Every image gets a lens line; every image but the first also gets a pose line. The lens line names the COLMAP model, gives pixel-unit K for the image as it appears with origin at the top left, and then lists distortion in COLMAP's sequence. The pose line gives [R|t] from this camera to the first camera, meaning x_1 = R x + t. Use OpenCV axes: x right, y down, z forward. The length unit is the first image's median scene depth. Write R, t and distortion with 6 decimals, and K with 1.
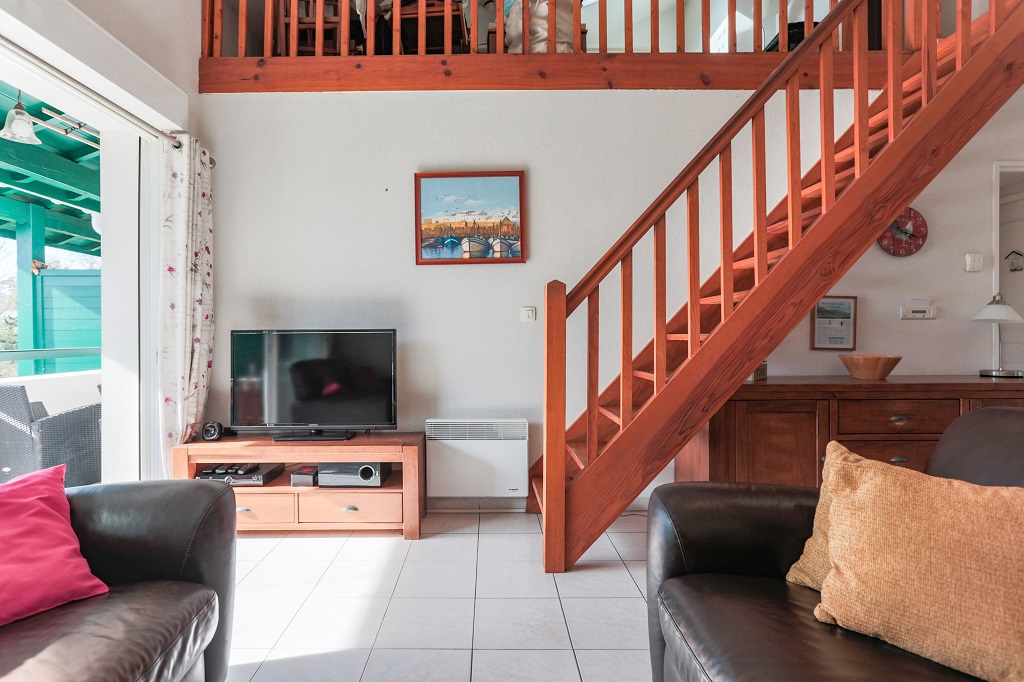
lens RADIAL K [[493.0, 0, 510.1], [0, 493.0, 339.3], [0, 0, 1]] dist [-0.003208, -0.000243]
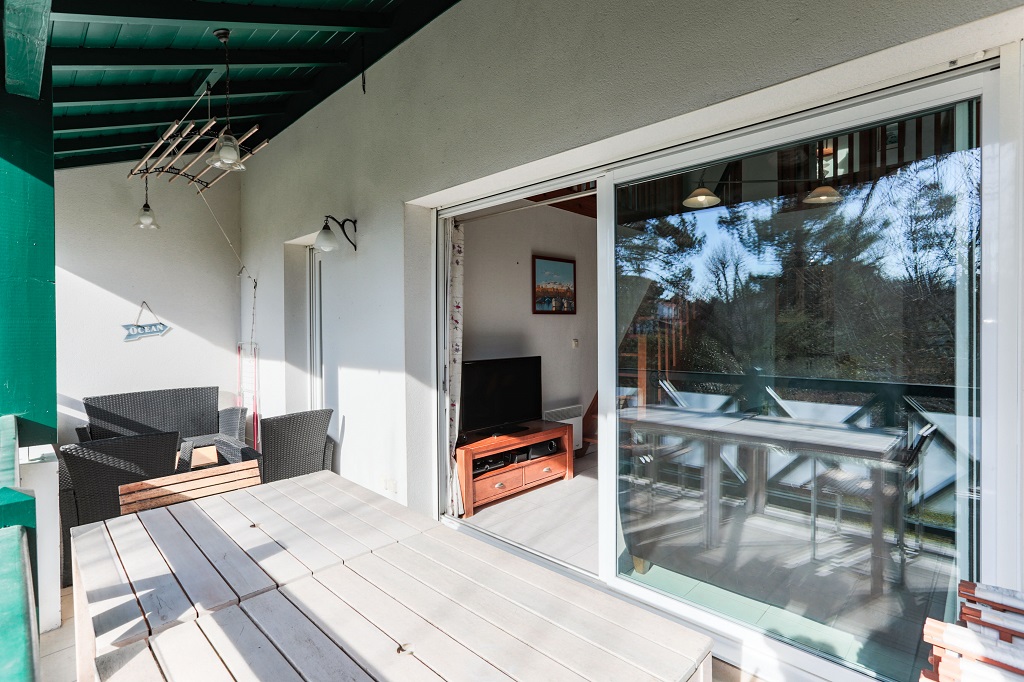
lens RADIAL K [[493.0, 0, 511.8], [0, 493.0, 338.4], [0, 0, 1]] dist [-0.003208, -0.000243]
pose [[0.688885, -0.005342, 0.724851, -1.369539], [-0.000905, 0.999966, 0.008229, -0.085468], [-0.724870, -0.006324, 0.688857, -0.024929]]
